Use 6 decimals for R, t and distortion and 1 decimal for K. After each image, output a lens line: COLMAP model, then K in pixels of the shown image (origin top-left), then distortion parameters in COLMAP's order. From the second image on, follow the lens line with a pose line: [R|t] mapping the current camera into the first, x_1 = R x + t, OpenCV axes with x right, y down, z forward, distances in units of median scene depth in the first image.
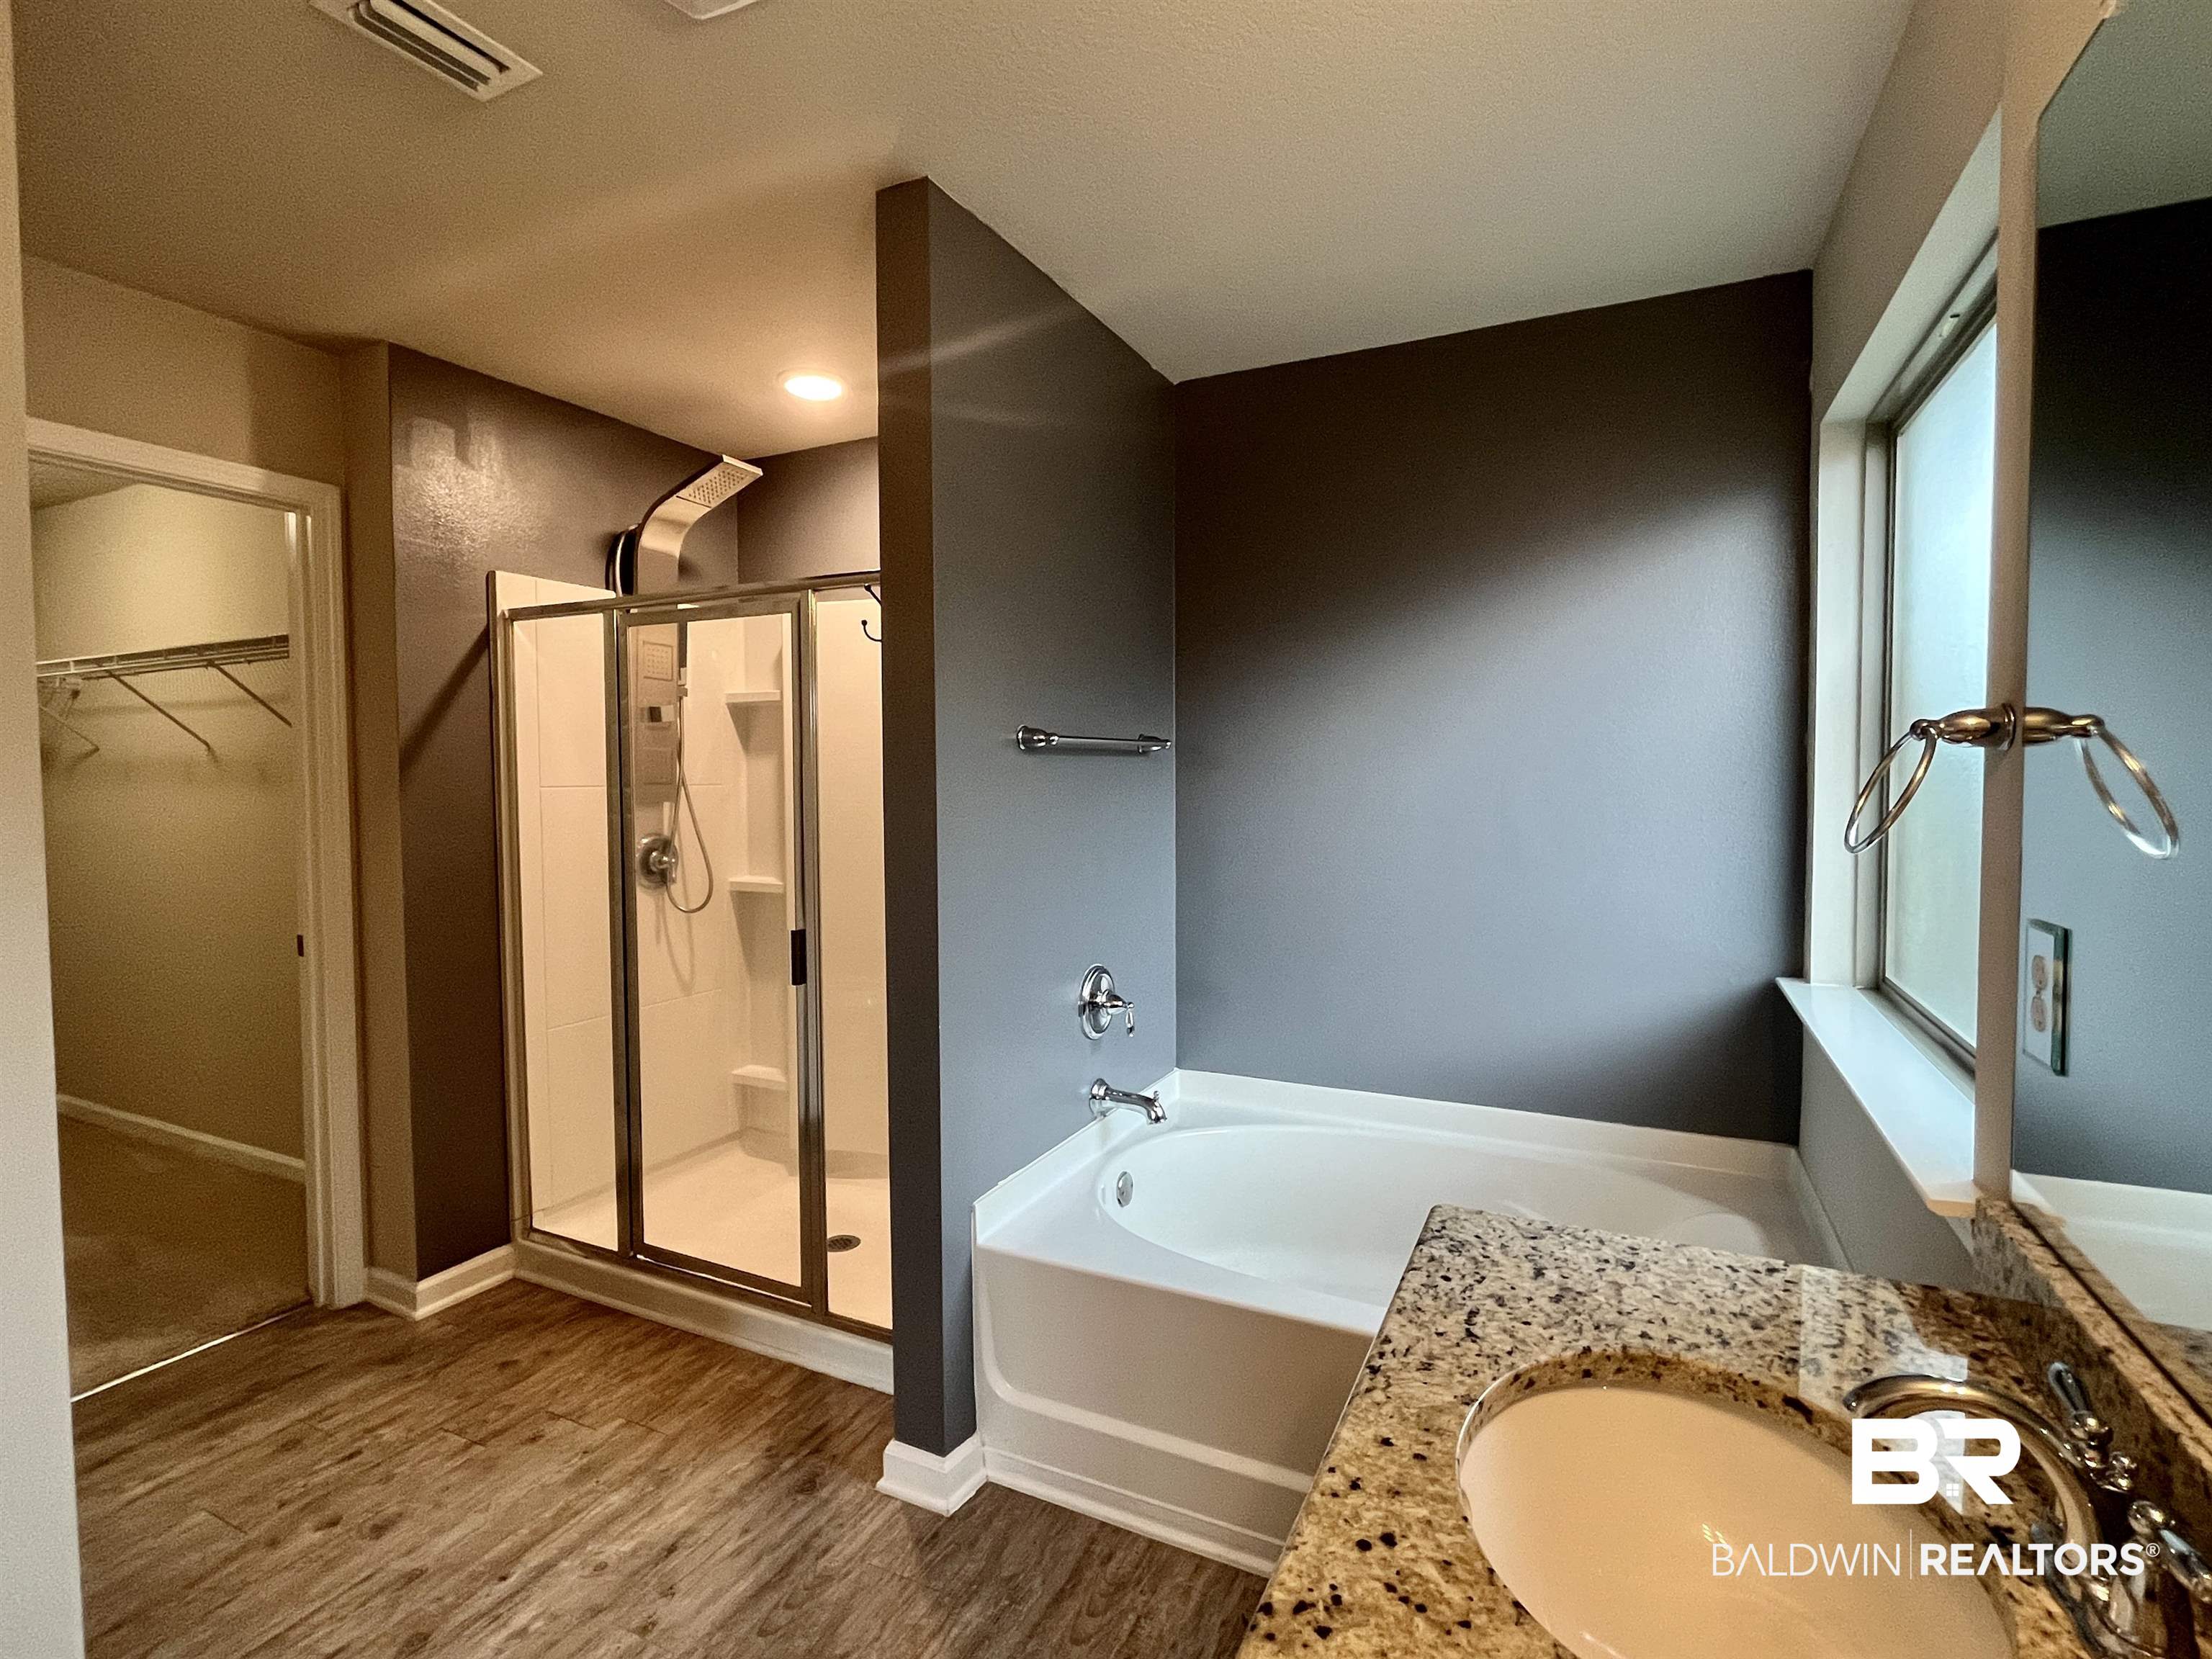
lens RADIAL K [[1045.6, 0, 1106.0], [0, 1045.6, 829.5], [0, 0, 1]] dist [0.000952, 0.000038]
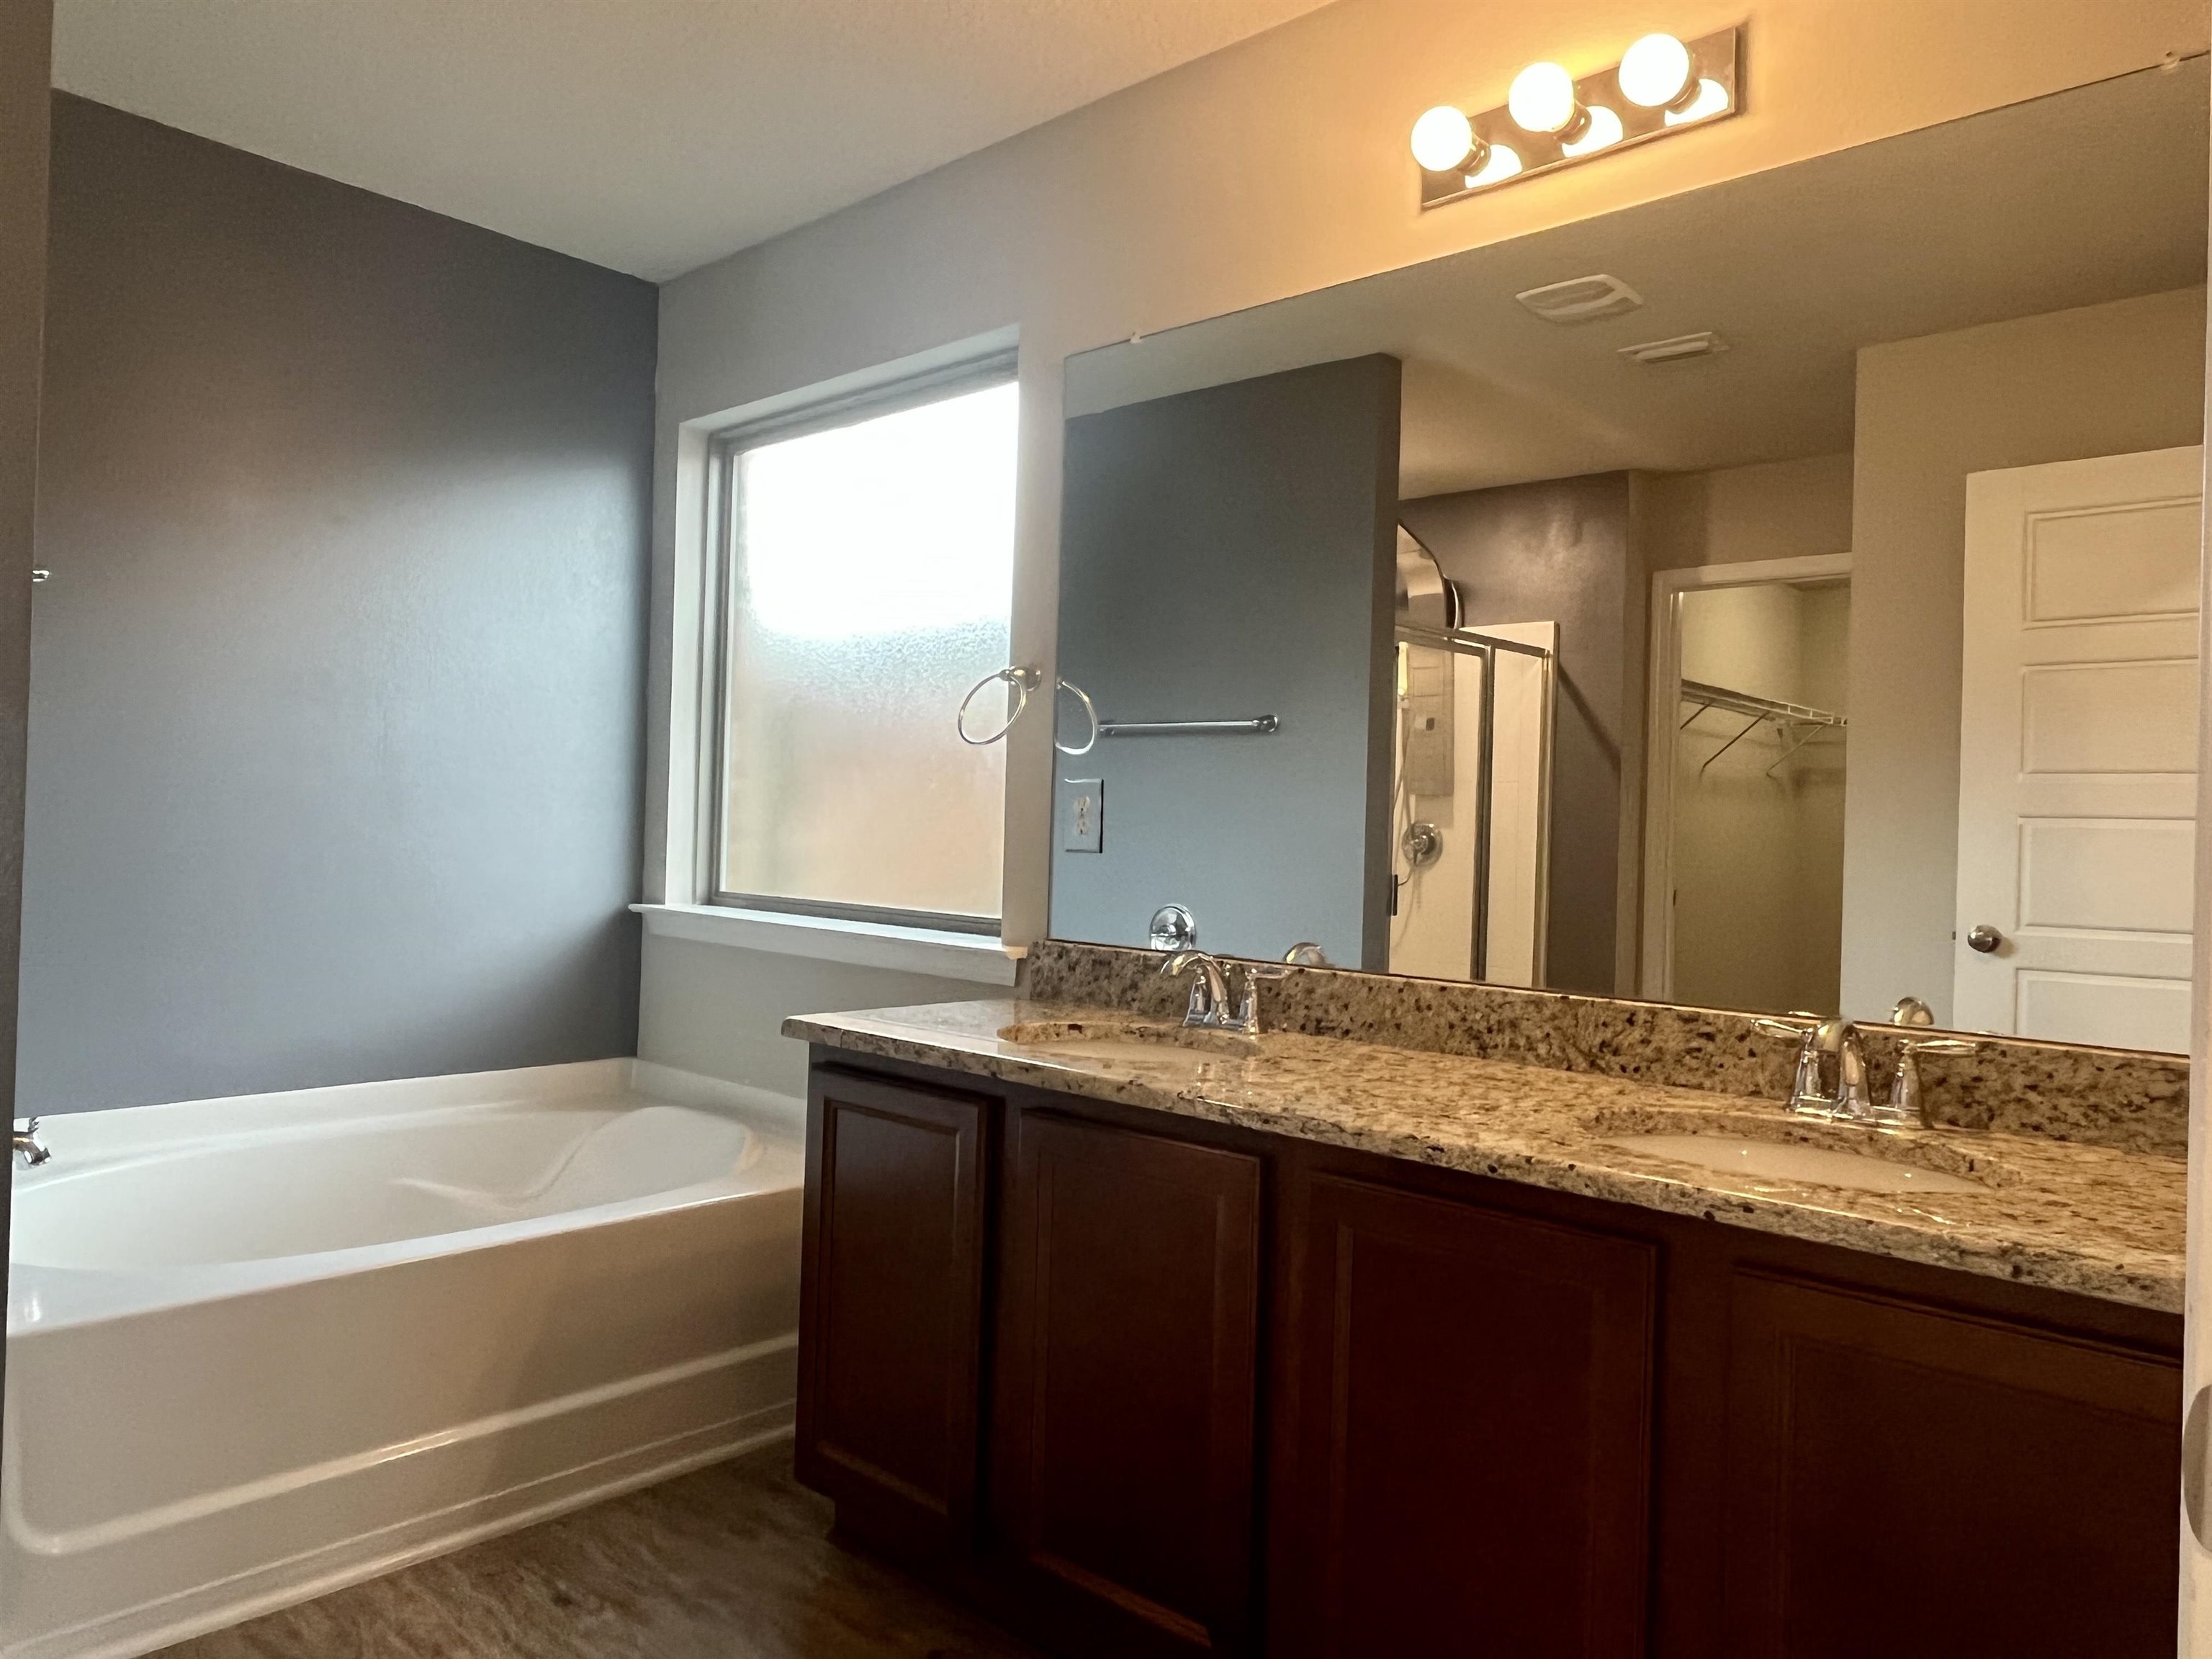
lens RADIAL K [[1483.4, 0, 1106.0], [0, 1483.4, 829.5], [0, 0, 1]] dist [0.001533, 0.002520]
pose [[0.276322, 0.010950, 0.961003, -0.783567], [0.008357, 0.999870, -0.013795, 0.096194], [-0.961029, 0.011843, 0.276194, 0.083997]]
